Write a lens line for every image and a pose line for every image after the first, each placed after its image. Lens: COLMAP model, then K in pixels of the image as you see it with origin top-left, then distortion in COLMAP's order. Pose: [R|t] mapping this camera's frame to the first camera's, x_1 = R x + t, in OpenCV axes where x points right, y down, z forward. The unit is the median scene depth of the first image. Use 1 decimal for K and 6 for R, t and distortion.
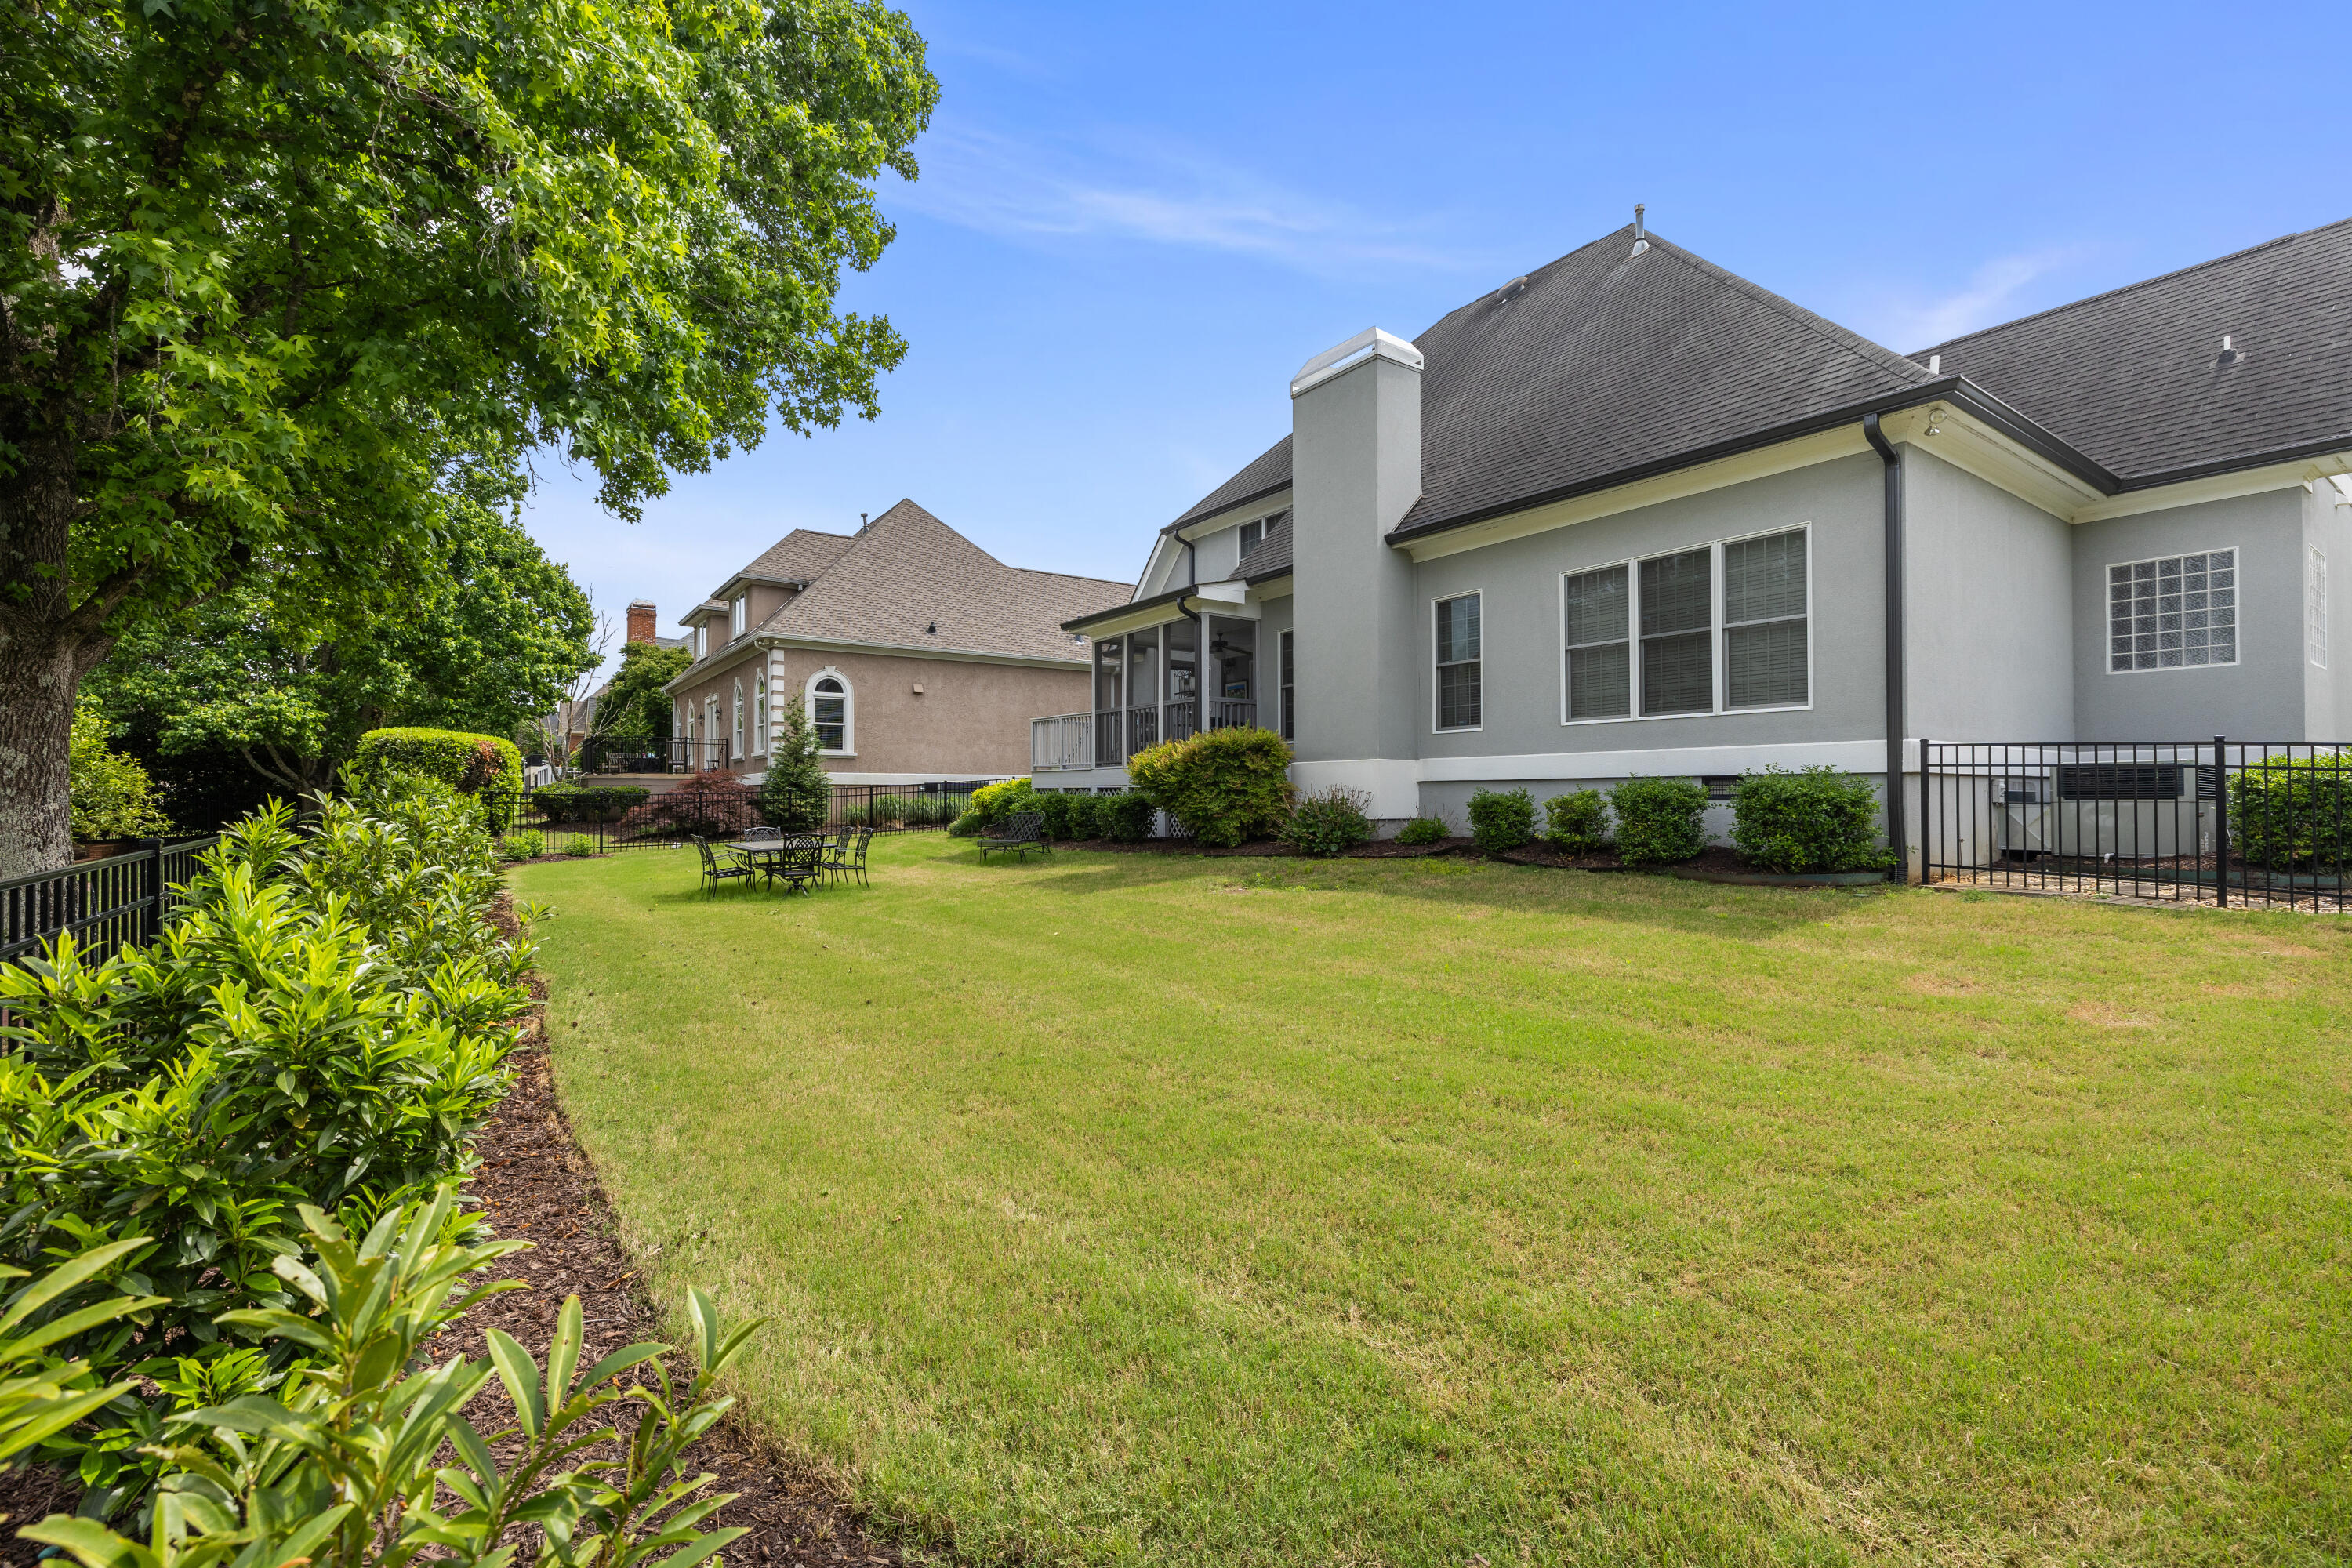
lens RADIAL K [[1008.1, 0, 1183.6], [0, 1008.1, 786.0], [0, 0, 1]] dist [0.004579, -0.000349]
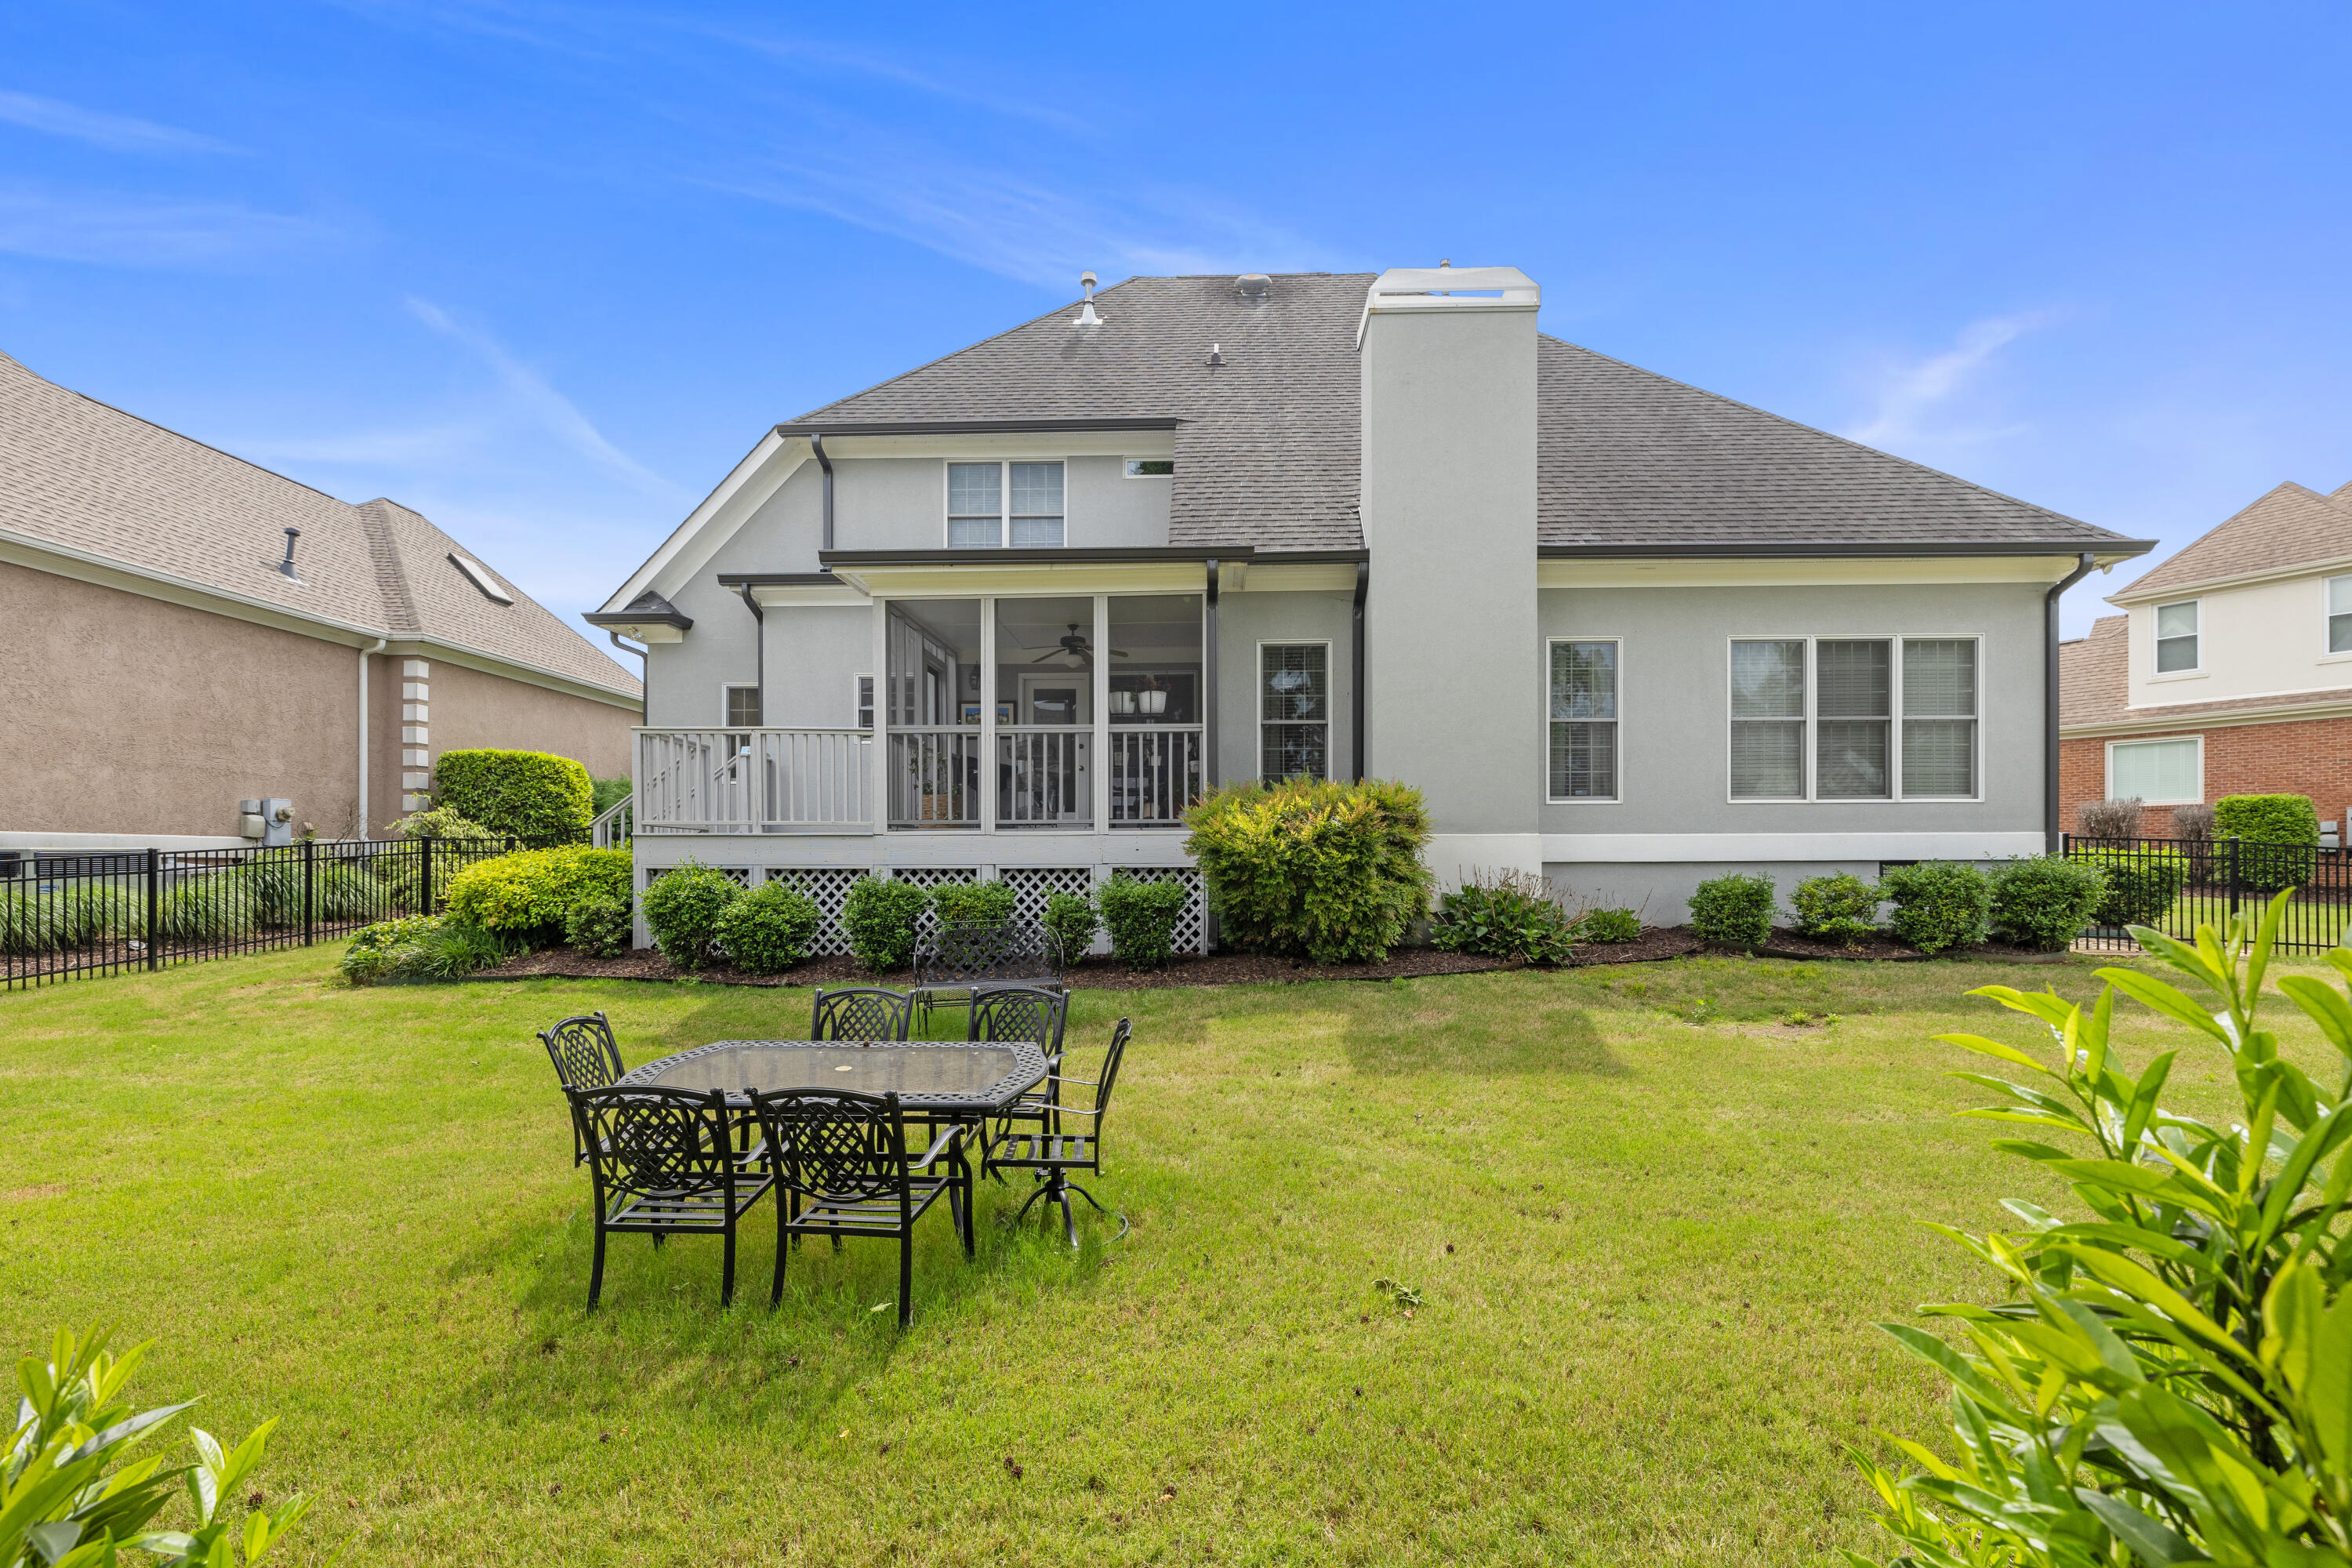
lens RADIAL K [[1008.1, 0, 1133.3], [0, 1008.1, 891.6], [0, 0, 1]] dist [0.004579, -0.000349]
pose [[0.577045, -0.004598, 0.816700, -0.698130], [-0.001665, 0.999975, 0.006807, 0.014759], [-0.816711, -0.005288, 0.577023, 0.934191]]
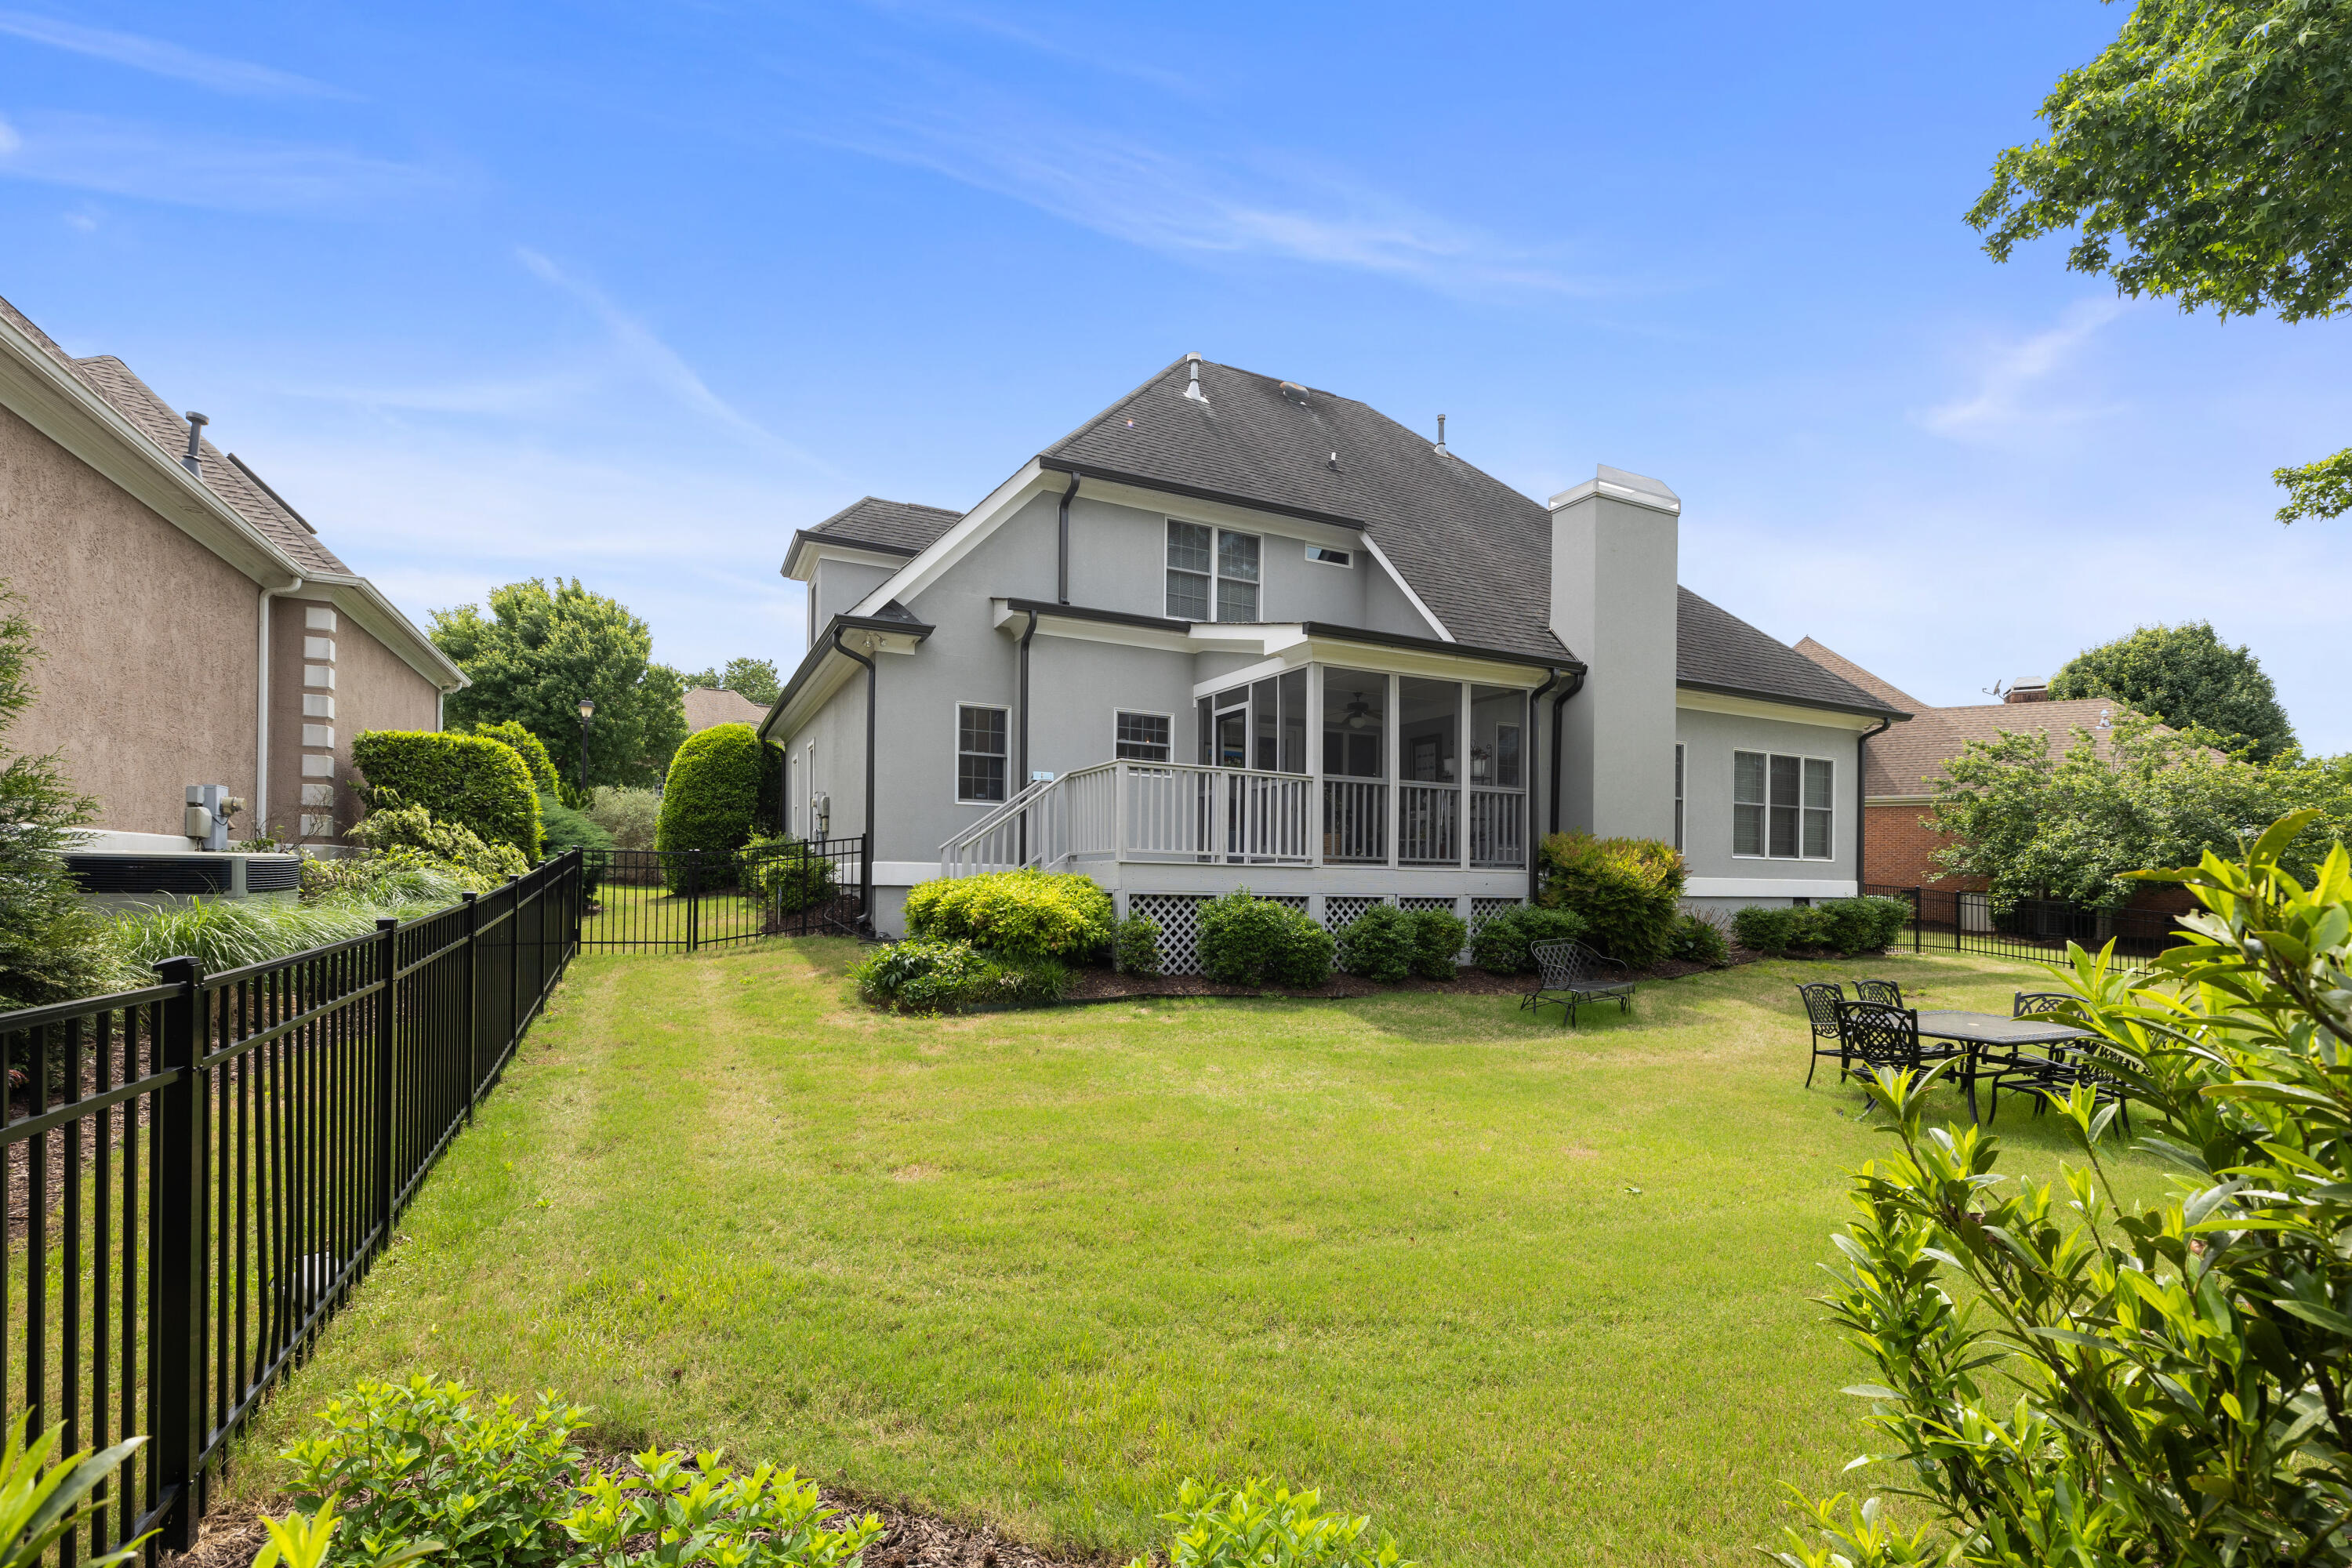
lens RADIAL K [[1008.1, 0, 1250.0], [0, 1008.1, 903.8], [0, 0, 1]] dist [0.004579, -0.000349]
pose [[0.124508, 0.006389, 0.992198, -1.096367], [-0.007250, 0.999958, -0.005529, 0.014522], [-0.992192, -0.006505, 0.124549, 1.515371]]
